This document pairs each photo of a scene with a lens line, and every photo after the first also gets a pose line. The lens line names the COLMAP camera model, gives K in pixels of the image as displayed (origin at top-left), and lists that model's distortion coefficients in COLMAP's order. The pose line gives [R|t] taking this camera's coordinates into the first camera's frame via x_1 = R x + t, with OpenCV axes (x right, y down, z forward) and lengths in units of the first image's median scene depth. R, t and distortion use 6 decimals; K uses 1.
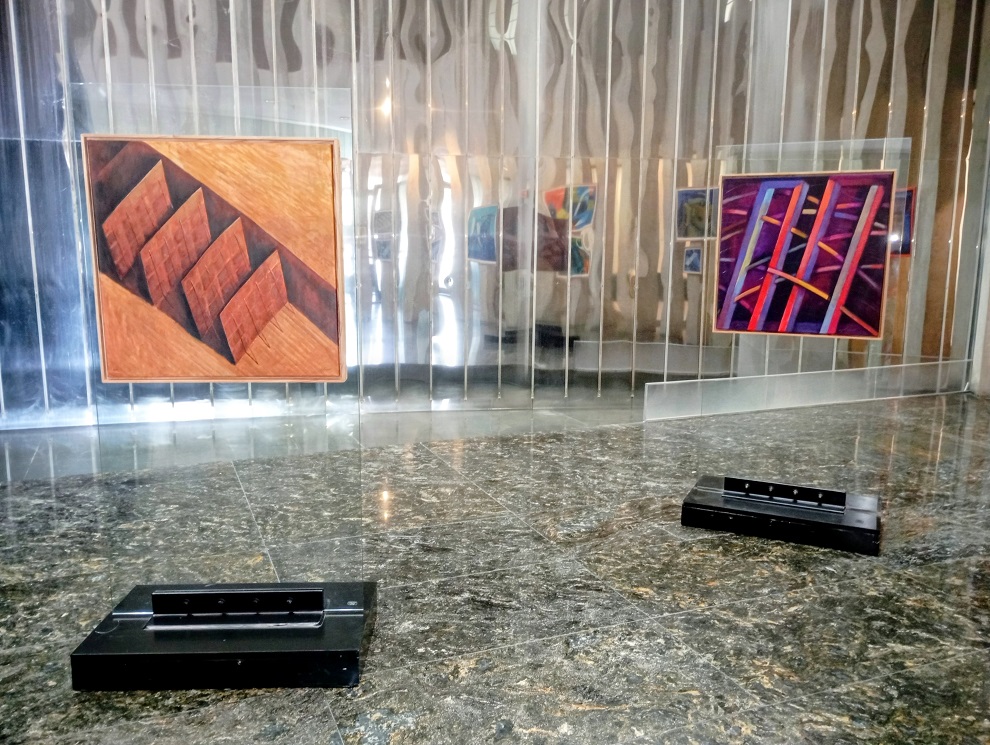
lens RADIAL K [[827.9, 0, 492.1], [0, 827.9, 378.0], [0, 0, 1]] dist [0.071468, -0.081030]
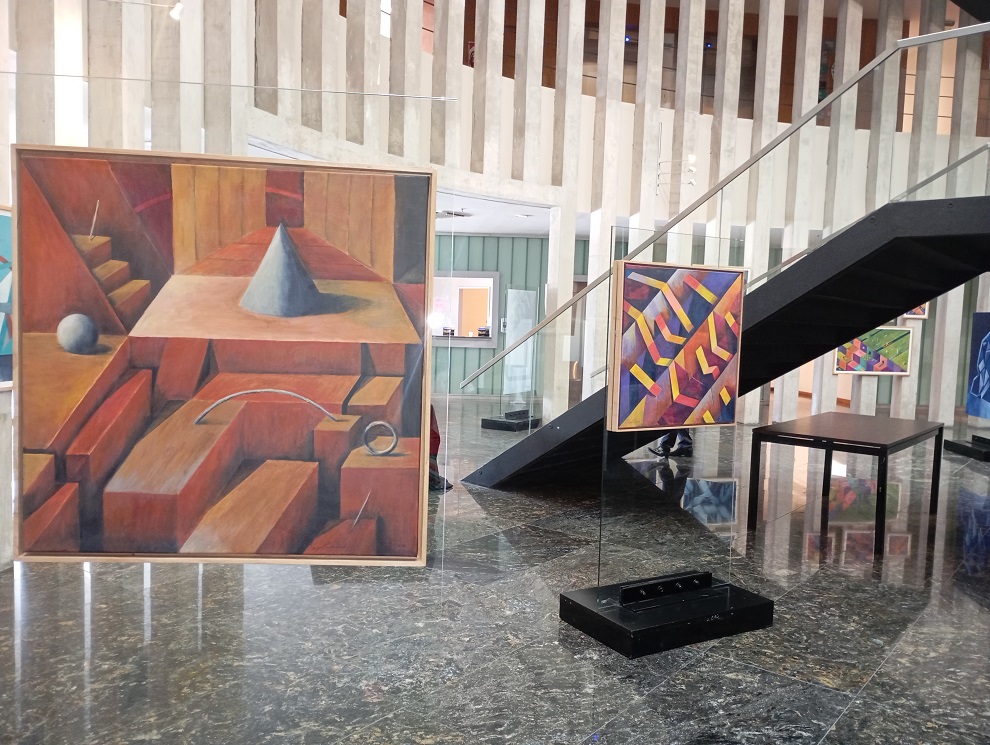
lens RADIAL K [[827.9, 0, 492.4], [0, 827.9, 379.3], [0, 0, 1]] dist [0.071468, -0.081030]
pose [[-0.873202, -0.002302, -0.487353, 0.484075], [-0.123847, 0.968210, 0.217326, -0.257249], [0.471360, 0.250127, -0.845728, 1.495952]]
